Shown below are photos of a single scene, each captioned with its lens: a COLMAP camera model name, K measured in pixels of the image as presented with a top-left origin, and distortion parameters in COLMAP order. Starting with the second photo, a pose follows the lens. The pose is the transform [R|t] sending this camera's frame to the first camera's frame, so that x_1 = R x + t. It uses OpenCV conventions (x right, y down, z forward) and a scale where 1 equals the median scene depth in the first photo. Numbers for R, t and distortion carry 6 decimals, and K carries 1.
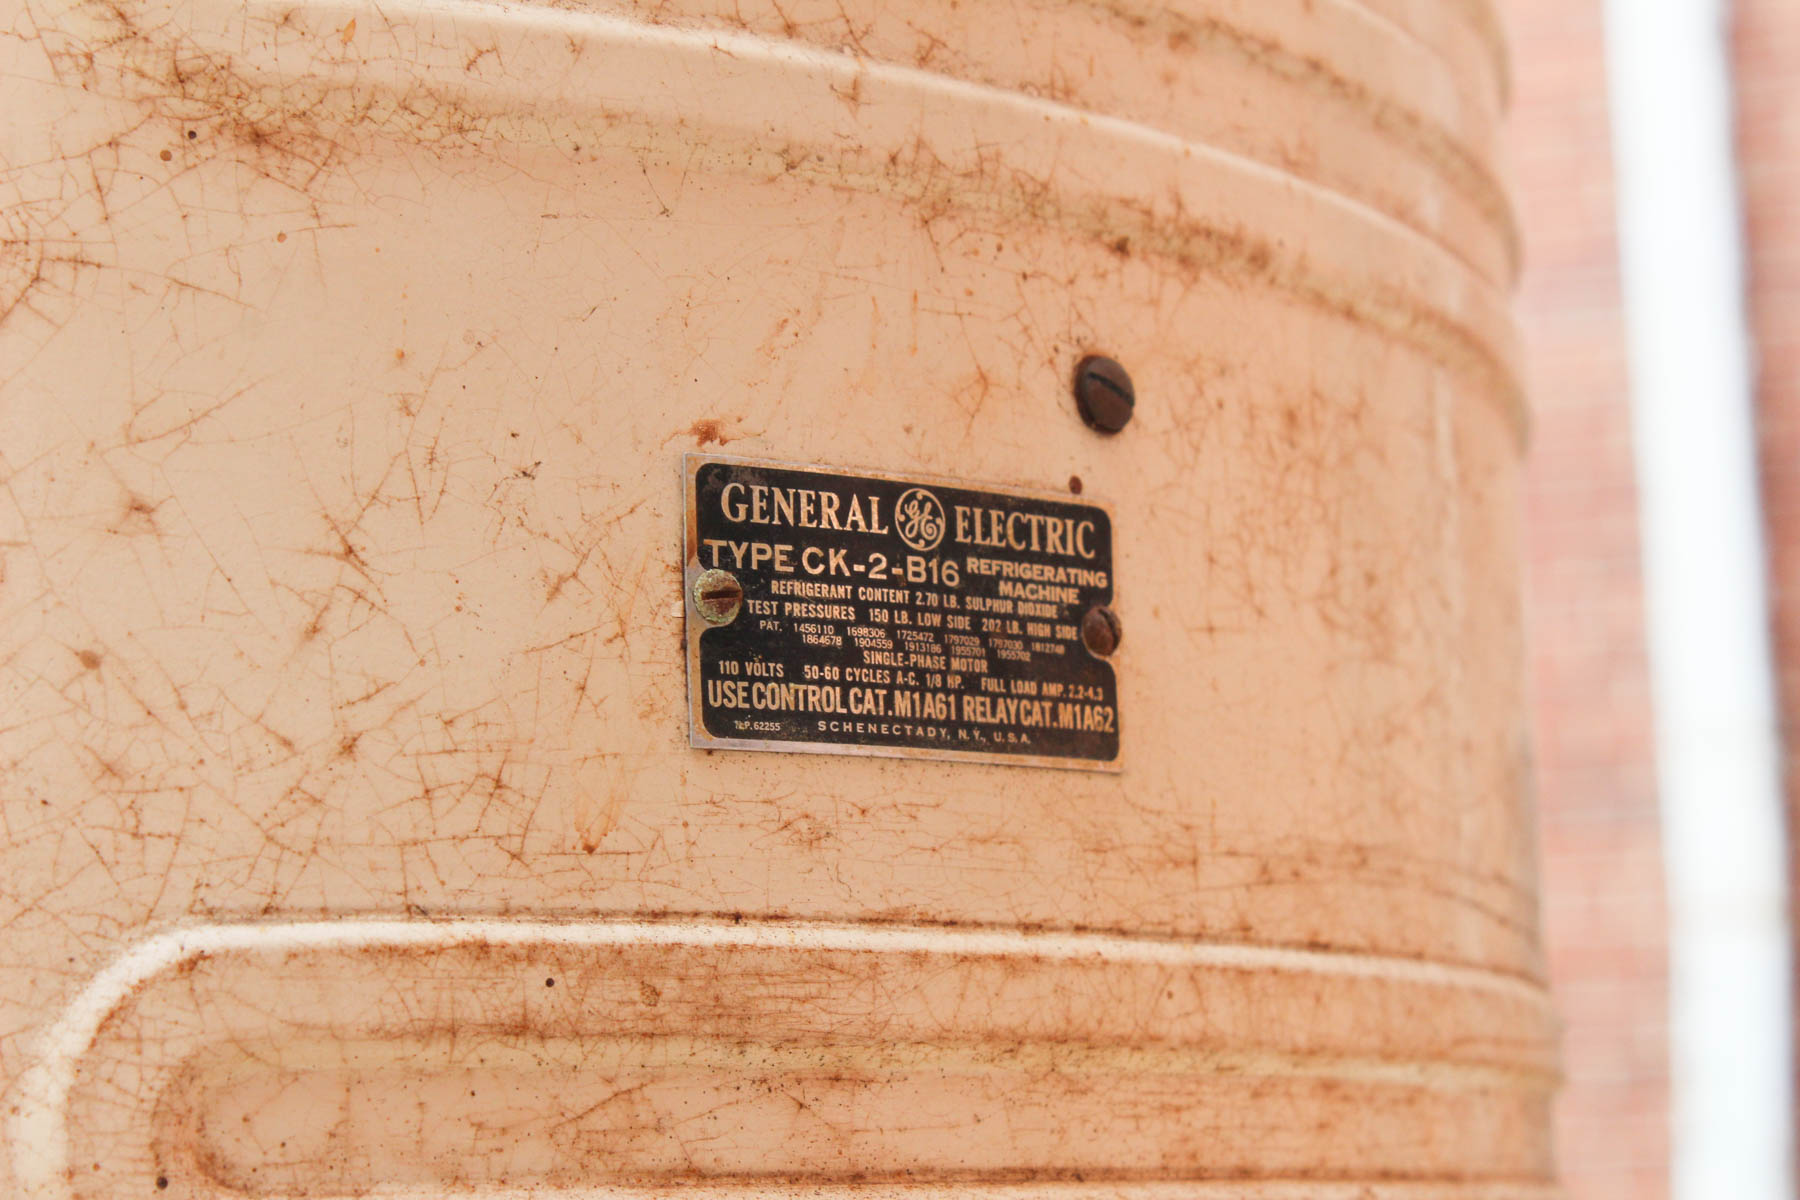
lens RADIAL K [[4090.9, 0, 900.0], [0, 4090.9, 600.0], [0, 0, 1]] dist [0.038506, -0.027791]
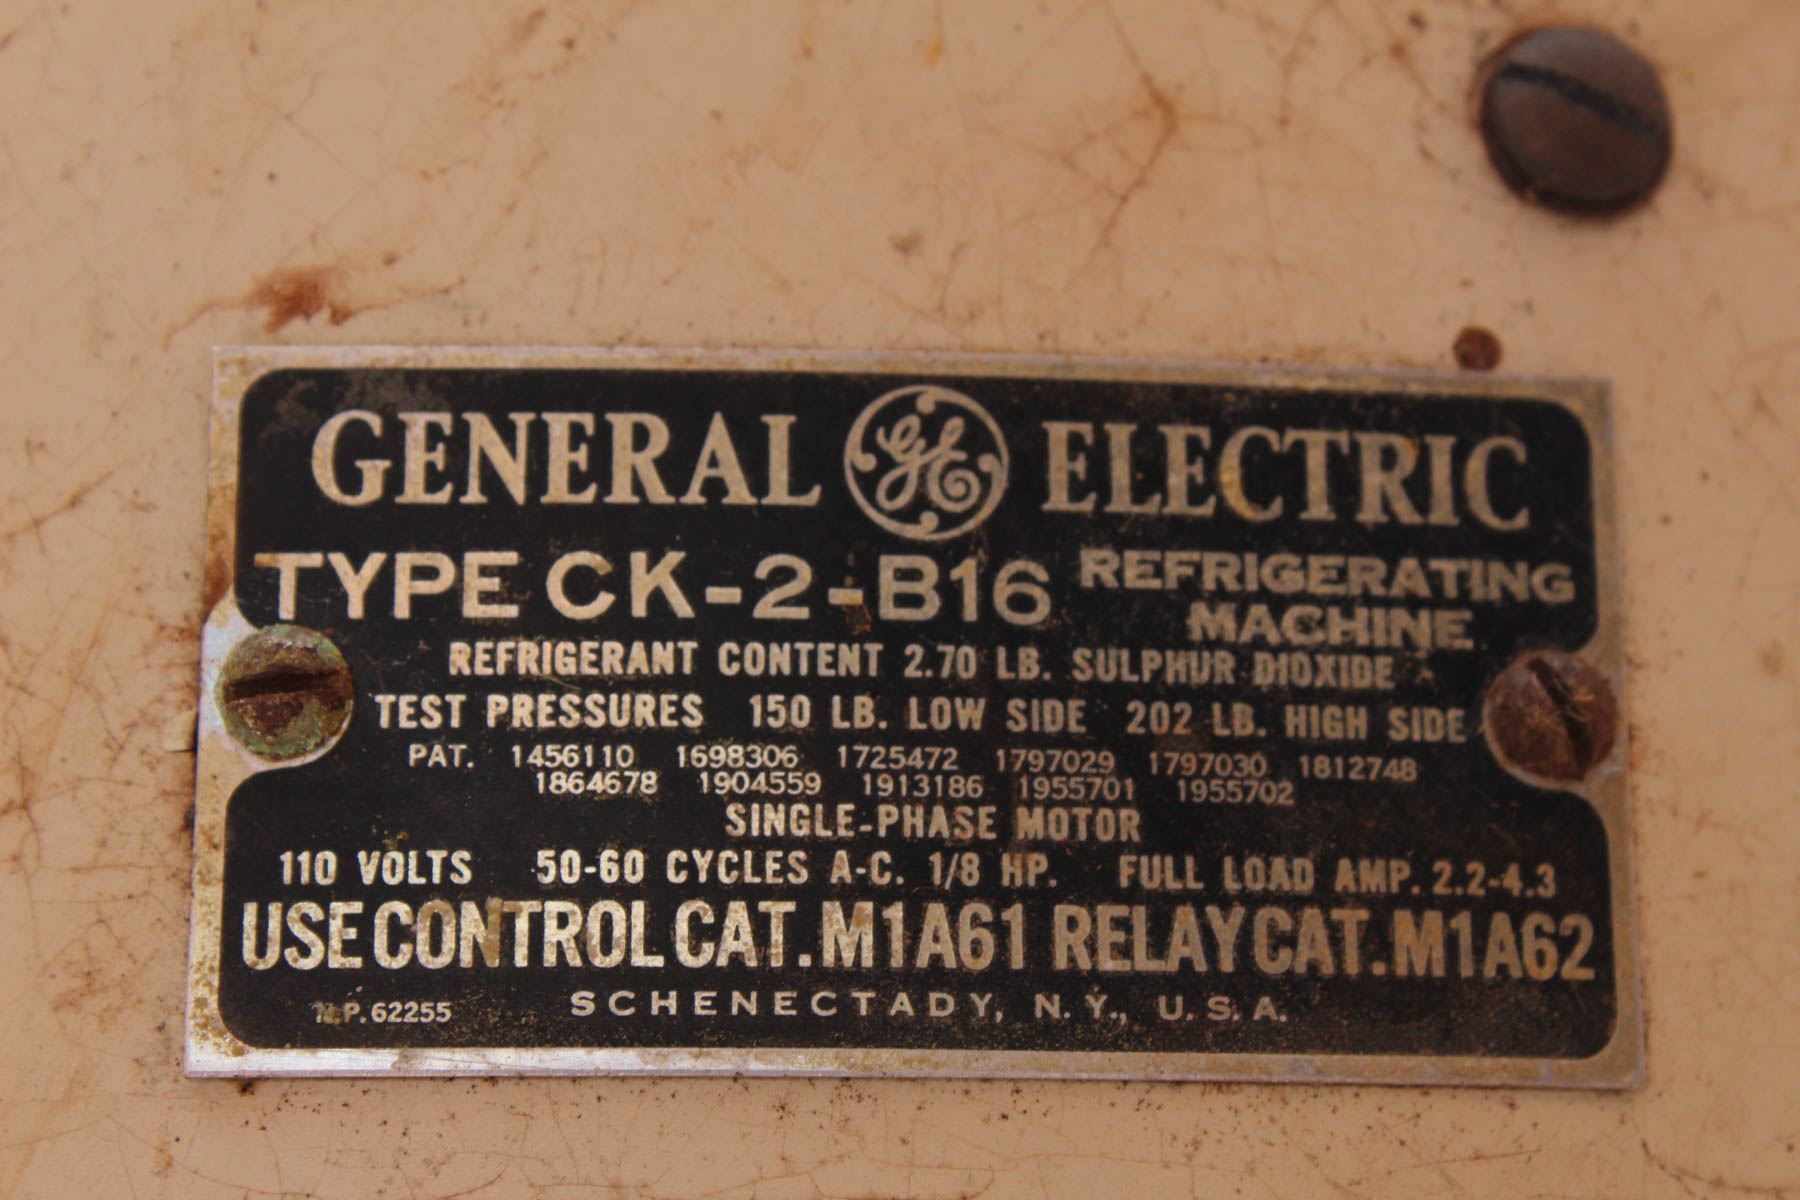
lens RADIAL K [[4090.9, 0, 900.0], [0, 4090.9, 600.0], [0, 0, 1]] dist [0.038506, -0.027791]
pose [[0.833792, -0.111819, -0.540637, 0.215060], [0.061734, 0.992016, -0.109967, 0.036635], [0.548617, 0.058314, 0.834038, 0.678937]]
